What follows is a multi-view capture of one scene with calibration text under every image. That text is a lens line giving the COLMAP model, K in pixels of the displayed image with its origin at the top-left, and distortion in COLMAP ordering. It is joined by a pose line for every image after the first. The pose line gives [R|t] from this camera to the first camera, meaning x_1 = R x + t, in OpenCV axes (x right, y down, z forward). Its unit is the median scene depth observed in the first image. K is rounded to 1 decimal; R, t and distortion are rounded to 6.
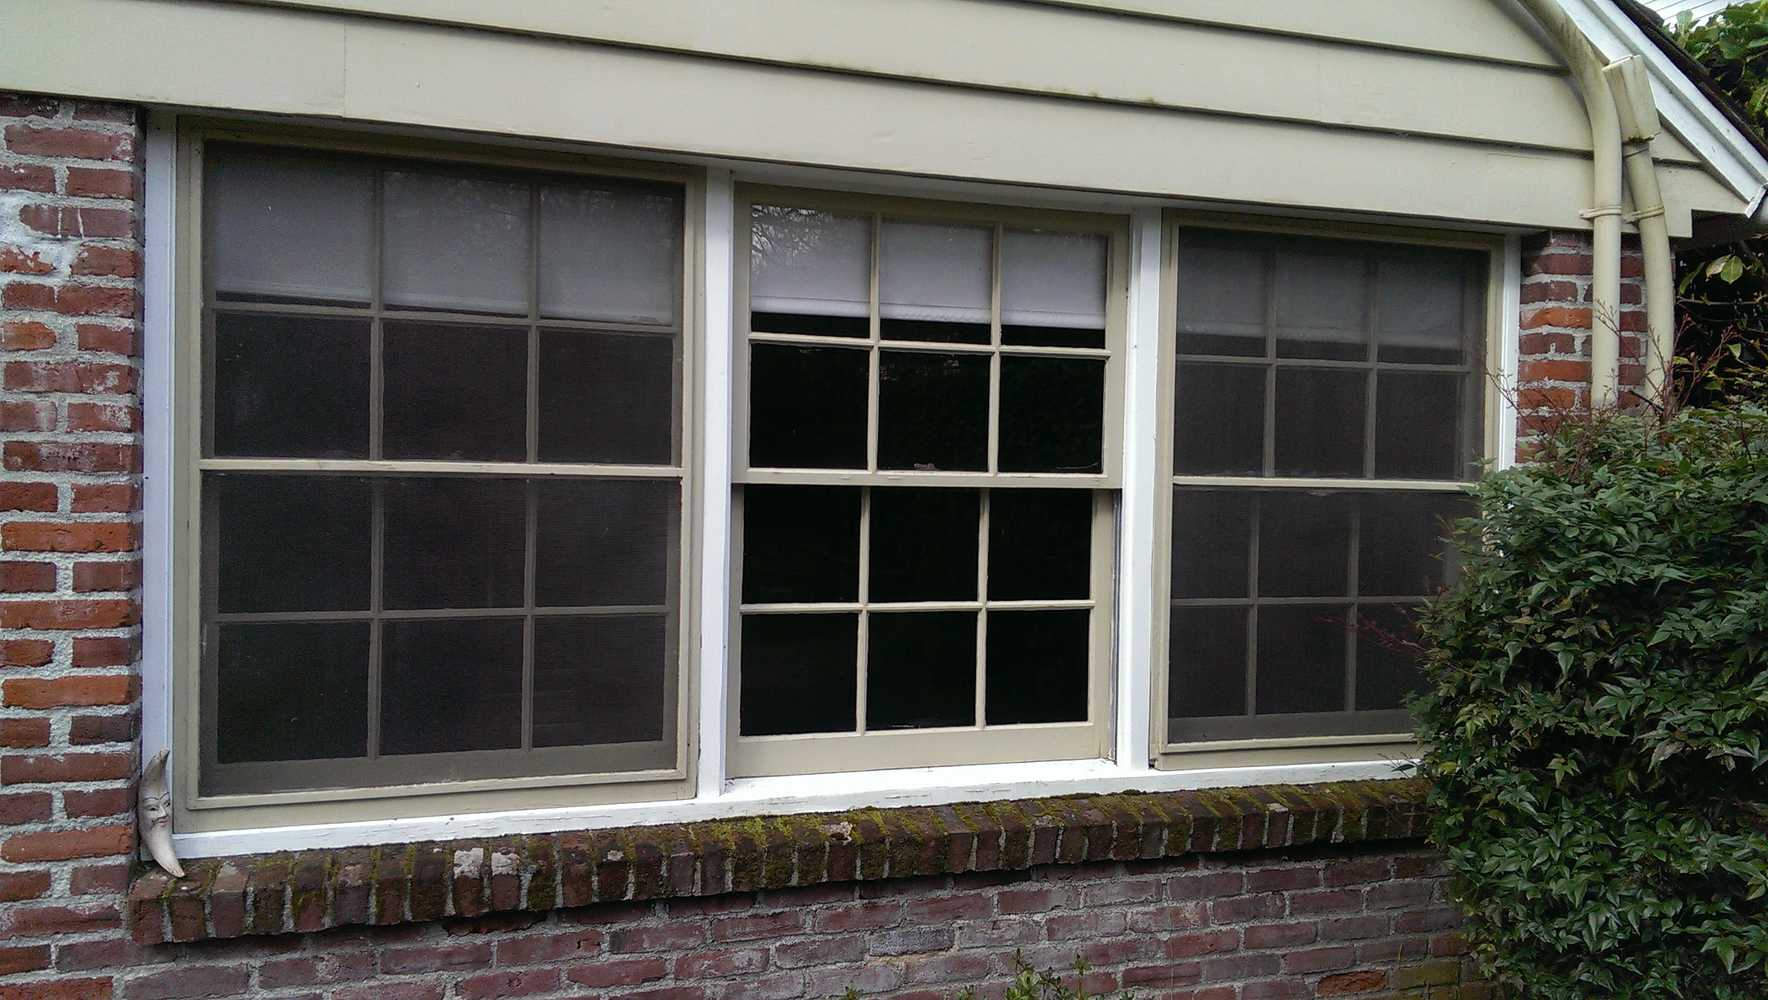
lens RADIAL K [[1292.3, 0, 867.6], [0, 1292.3, 491.1], [0, 0, 1]] dist [0.084795, -0.040708]
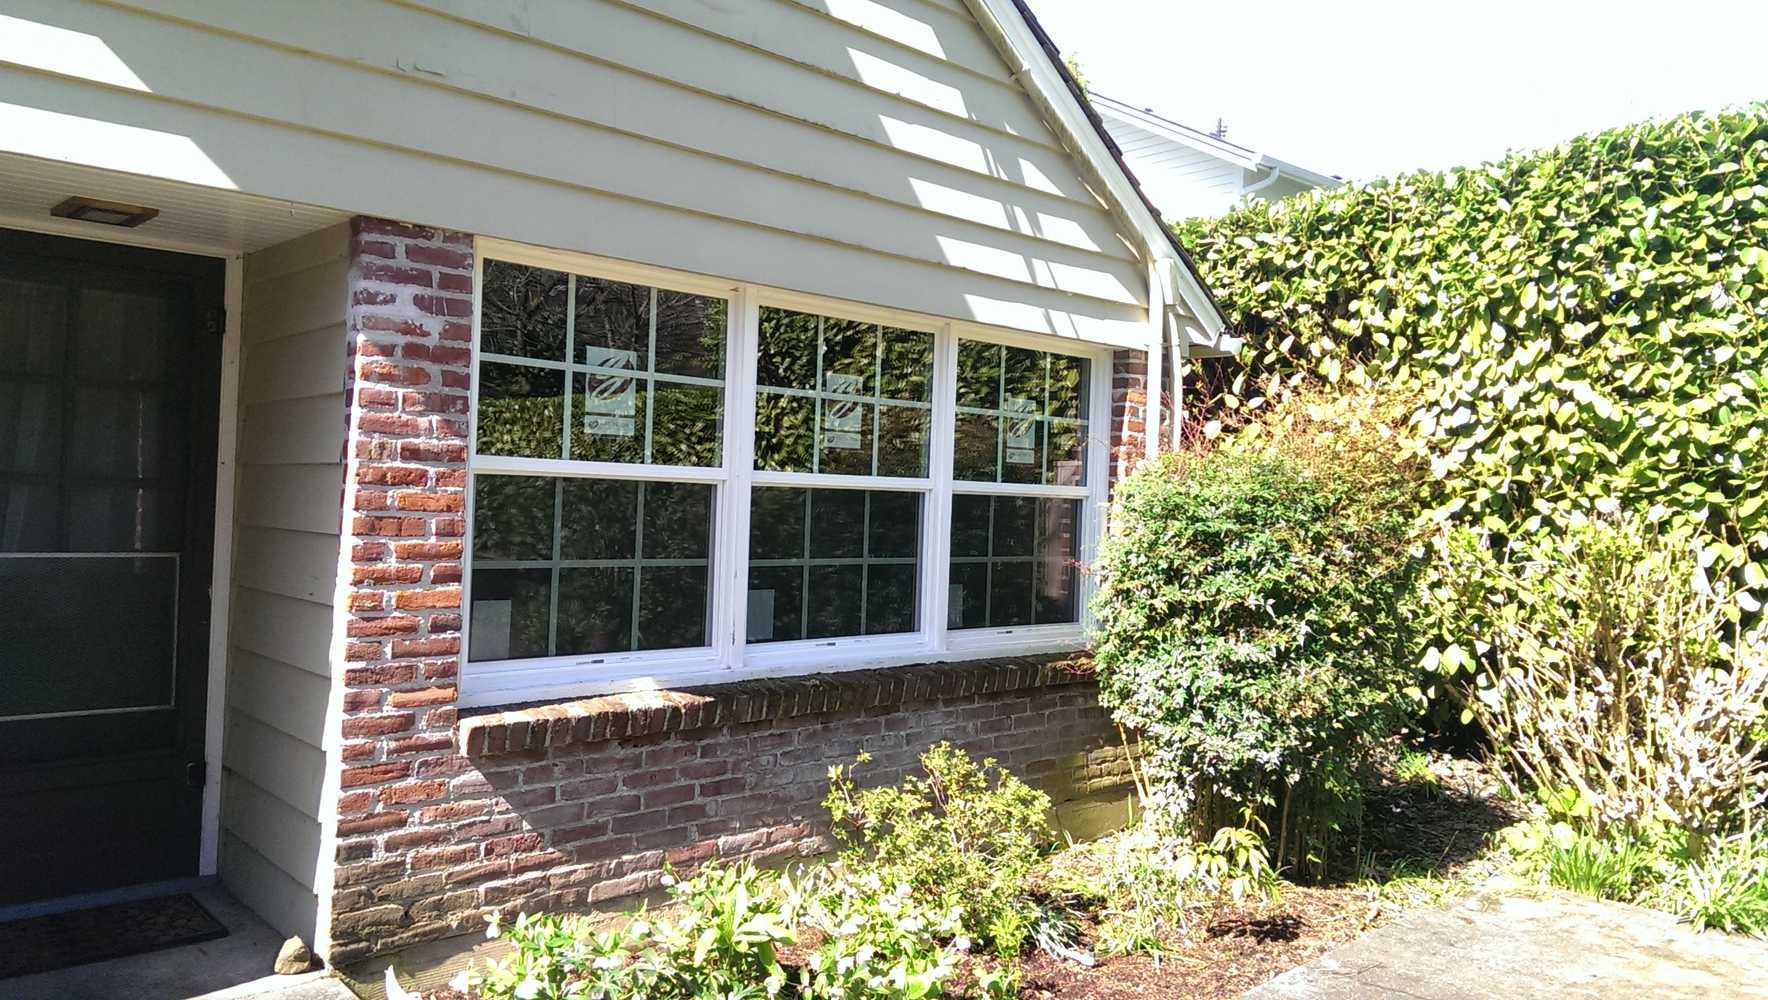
lens RADIAL K [[1248.1, 0, 886.6], [0, 1248.1, 491.6], [0, 0, 1]] dist [0.060138, -0.005186]
pose [[0.900777, 0.018584, 0.433885, -0.651717], [-0.021098, 0.999777, 0.000979, 0.006846], [-0.433770, -0.010036, 0.900968, -0.508944]]
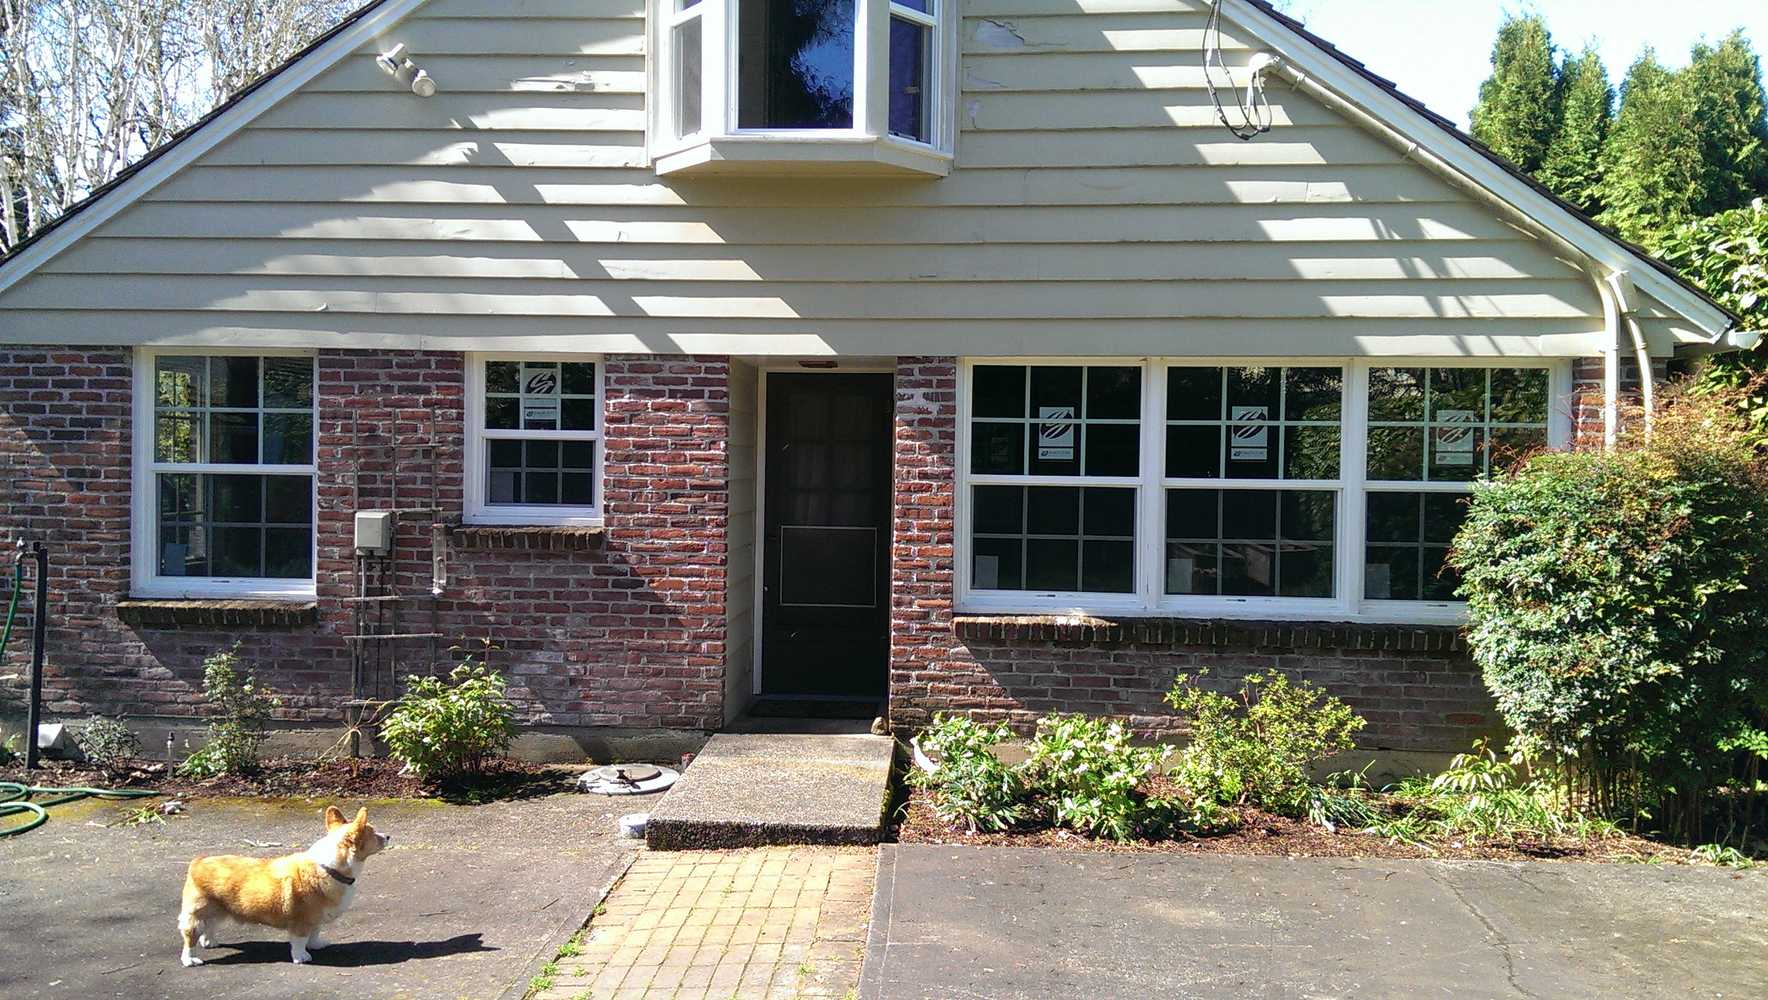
lens RADIAL K [[1292.3, 0, 887.4], [0, 1292.3, 482.0], [0, 0, 1]] dist [0.084795, -0.040708]
pose [[0.936819, 0.002241, -0.349807, 0.275234], [-0.000623, 0.999989, 0.004739, -0.019150], [0.349814, -0.004222, 0.936810, -1.524757]]
